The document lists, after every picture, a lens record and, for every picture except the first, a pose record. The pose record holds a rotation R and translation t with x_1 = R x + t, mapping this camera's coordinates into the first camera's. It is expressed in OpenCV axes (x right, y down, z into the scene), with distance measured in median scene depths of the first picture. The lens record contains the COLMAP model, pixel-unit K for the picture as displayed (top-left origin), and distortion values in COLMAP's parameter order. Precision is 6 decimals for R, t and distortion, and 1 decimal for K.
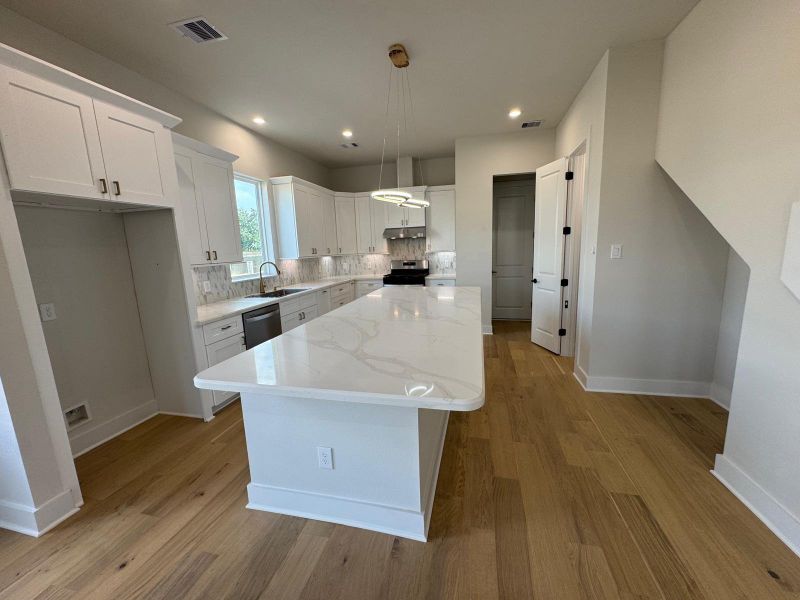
lens RADIAL K [[318.9, 0, 398.0], [0, 318.9, 297.0], [0, 0, 1]] dist [0.004874, -0.001178]
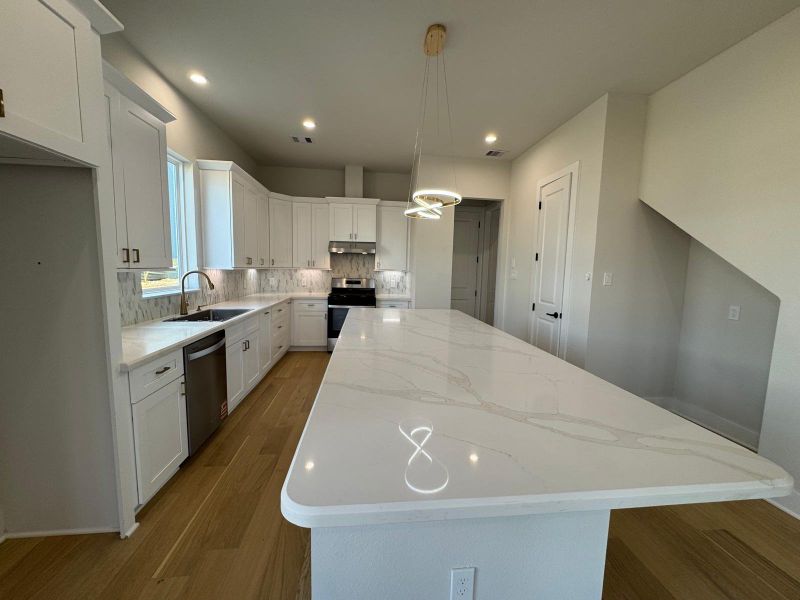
lens RADIAL K [[318.9, 0, 398.9], [0, 318.9, 297.5], [0, 0, 1]] dist [0.004874, -0.001178]
pose [[0.937247, 0.026508, 0.347656, -0.228135], [-0.004798, 0.997992, -0.063160, -0.007250], [-0.348632, 0.057528, 0.935492, 0.168693]]
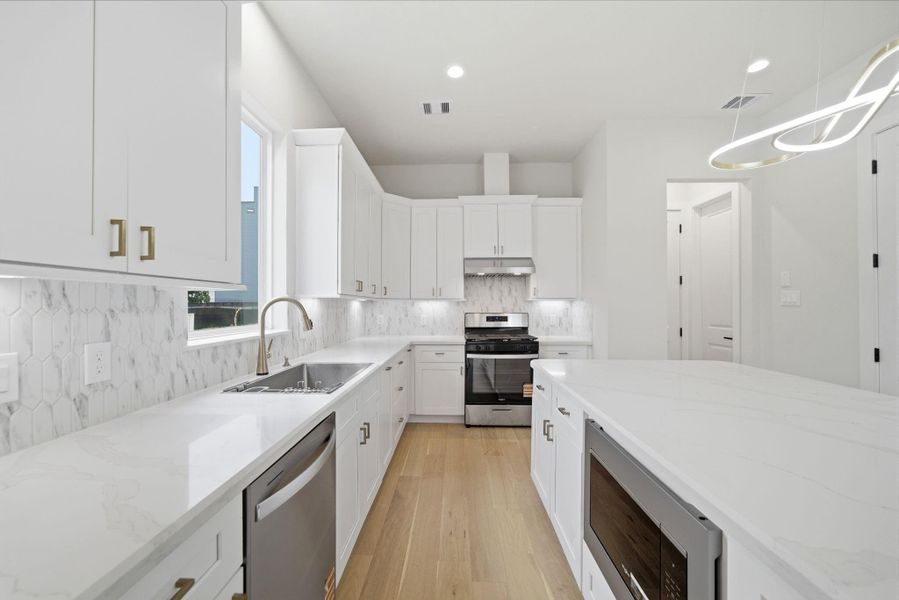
lens RADIAL K [[352.0, 0, 437.8], [0, 352.0, 301.6], [0, 0, 1]] dist [-0.017595, 0.001622]
pose [[0.980072, 0.037189, 0.195129, -0.303757], [-0.003448, 0.985356, -0.170476, -0.029425], [-0.198611, 0.166406, 0.965848, 0.529436]]
